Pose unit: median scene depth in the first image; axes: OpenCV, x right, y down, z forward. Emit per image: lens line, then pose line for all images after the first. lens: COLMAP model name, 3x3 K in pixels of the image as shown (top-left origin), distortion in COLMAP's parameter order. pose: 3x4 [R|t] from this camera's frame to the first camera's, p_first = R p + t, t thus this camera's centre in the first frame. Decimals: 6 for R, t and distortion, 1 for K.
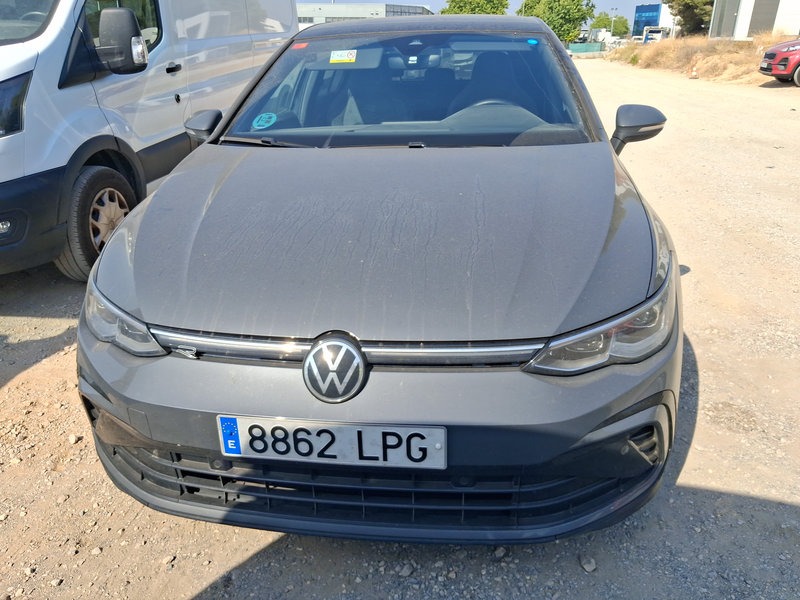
lens RADIAL K [[653.1, 0, 396.7], [0, 653.1, 307.8], [0, 0, 1]] dist [0.010739, -0.022177]
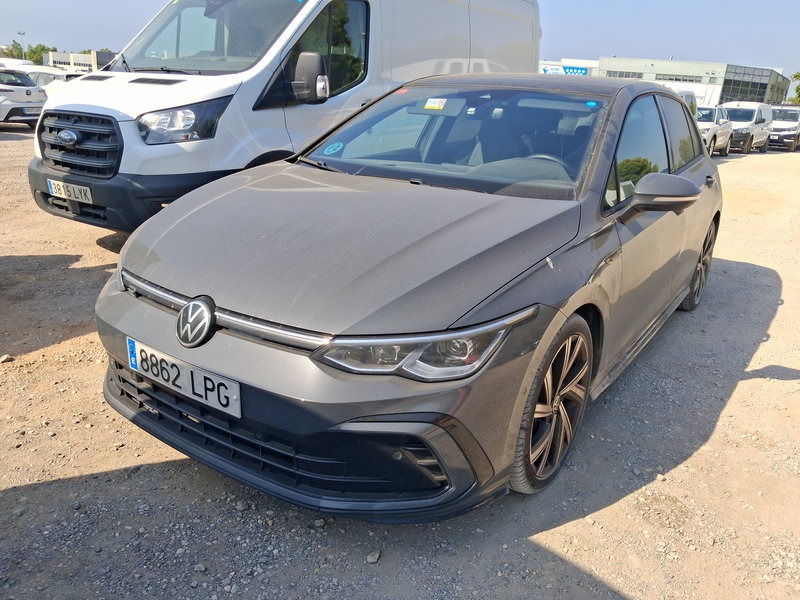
lens RADIAL K [[653.1, 0, 396.7], [0, 653.1, 307.8], [0, 0, 1]] dist [0.010739, -0.022177]
pose [[0.884836, 0.212180, -0.414783, 0.735304], [-0.238808, 0.970983, -0.012736, -0.014867], [0.400045, 0.110323, 0.909831, -0.043160]]
